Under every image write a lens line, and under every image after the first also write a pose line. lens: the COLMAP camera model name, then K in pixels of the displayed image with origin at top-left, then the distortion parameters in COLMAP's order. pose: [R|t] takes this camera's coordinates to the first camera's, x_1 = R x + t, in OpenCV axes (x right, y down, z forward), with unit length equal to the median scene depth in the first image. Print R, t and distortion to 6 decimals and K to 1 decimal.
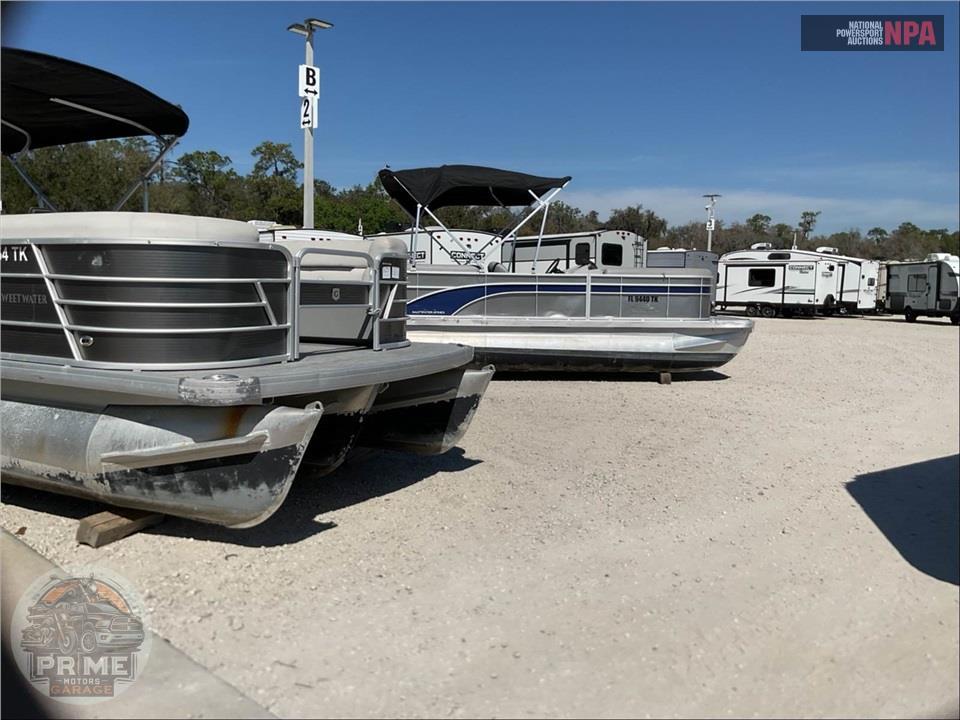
lens RADIAL K [[820.1, 0, 480.0], [0, 820.1, 360.0], [0, 0, 1]] dist [0.131579, -0.282402]
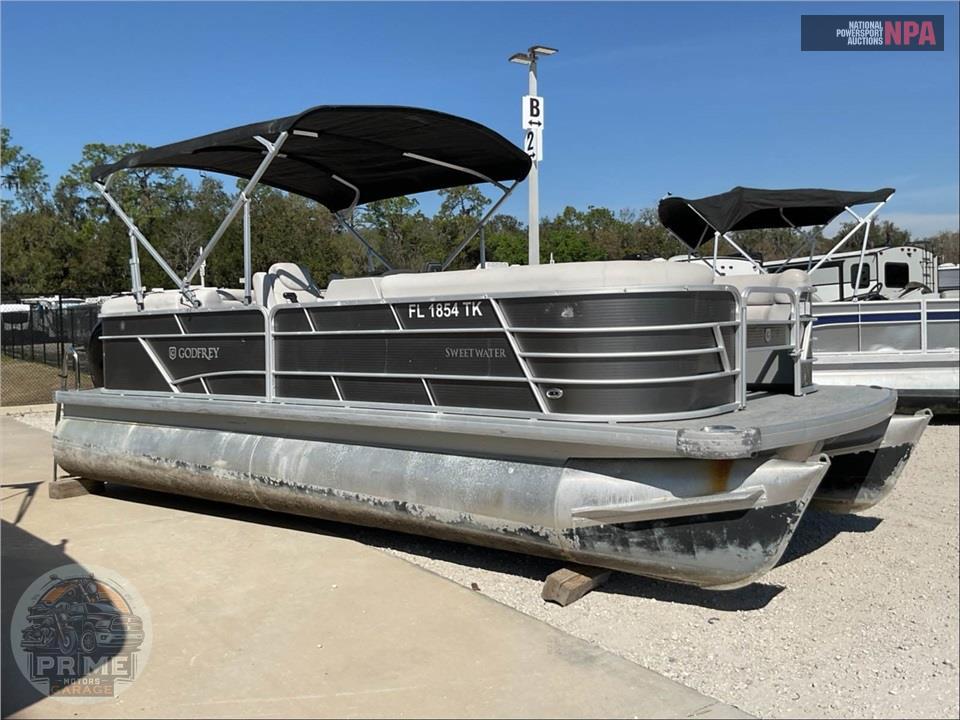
lens RADIAL K [[902.8, 0, 476.8], [0, 902.8, 369.0], [0, 0, 1]] dist [0.080790, -0.012948]
pose [[0.974380, -0.032200, -0.222592, -0.291692], [0.023229, 0.998813, -0.042806, -0.007374], [0.223706, 0.036539, 0.973971, -0.061160]]
